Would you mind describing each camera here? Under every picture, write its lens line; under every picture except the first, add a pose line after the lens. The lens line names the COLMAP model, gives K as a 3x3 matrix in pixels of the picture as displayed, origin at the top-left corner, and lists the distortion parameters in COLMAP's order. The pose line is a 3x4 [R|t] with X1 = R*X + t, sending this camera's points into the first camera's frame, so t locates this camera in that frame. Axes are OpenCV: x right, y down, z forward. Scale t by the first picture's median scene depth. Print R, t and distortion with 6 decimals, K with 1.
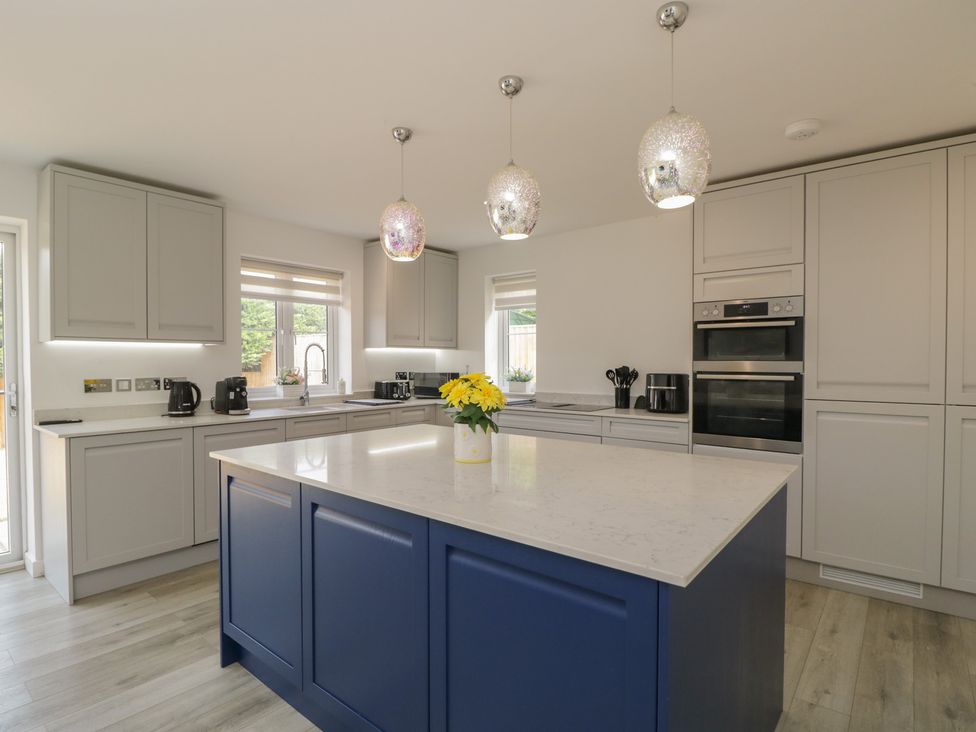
lens RADIAL K [[513.7, 0, 485.4], [0, 513.7, 369.8], [0, 0, 1]] dist [-0.001848, -0.012850]
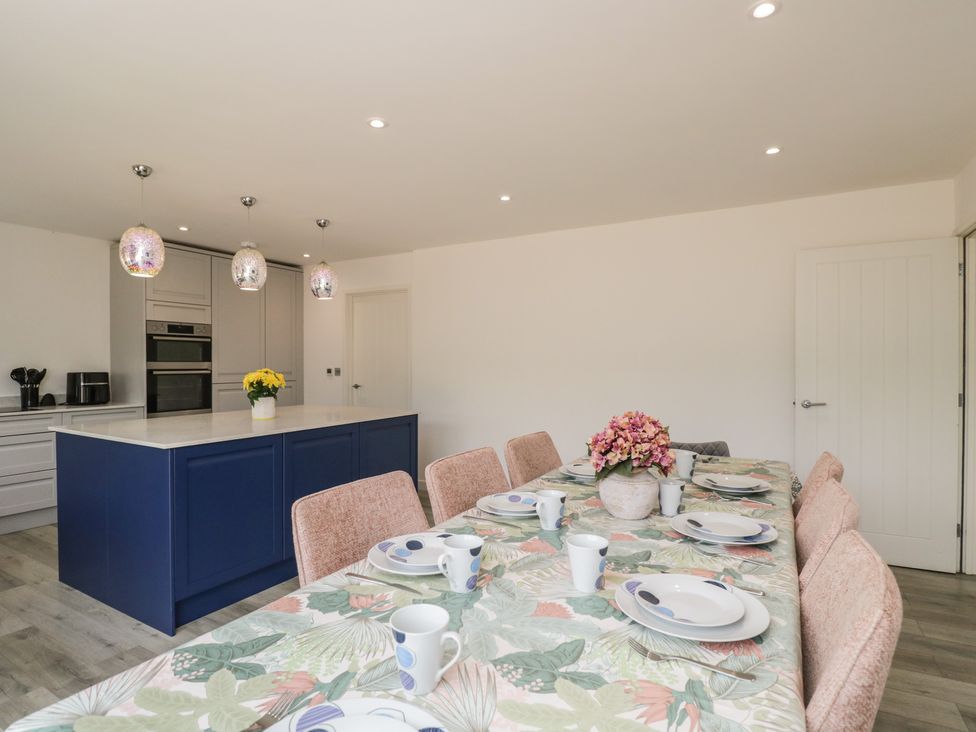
lens RADIAL K [[513.7, 0, 485.4], [0, 513.7, 369.8], [0, 0, 1]] dist [-0.001848, -0.012850]
pose [[-0.168932, -0.011916, 0.985556, -1.157476], [0.017085, 0.999741, 0.015016, -0.000835], [-0.985480, 0.019375, -0.168684, 0.341384]]
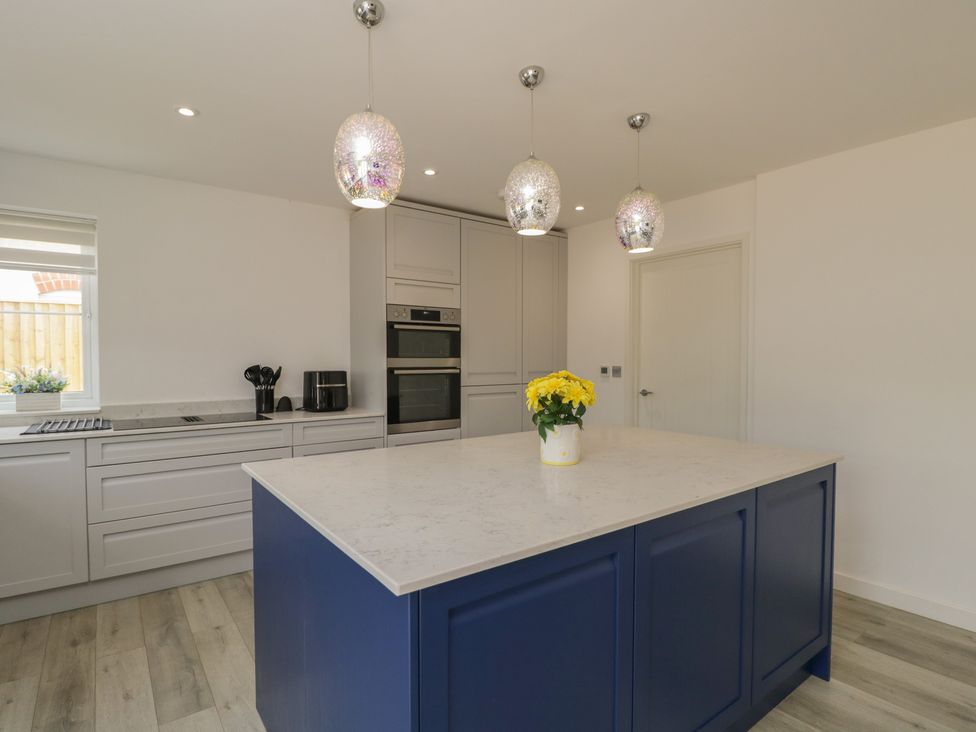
lens RADIAL K [[535.6, 0, 490.8], [0, 535.6, 373.0], [0, 0, 1]] dist [0.006023, 0.000607]
pose [[0.237098, -0.026210, 0.971132, -0.657104], [0.017065, 0.999594, 0.022811, -0.008159], [-0.971336, 0.011164, 0.237449, 0.541071]]
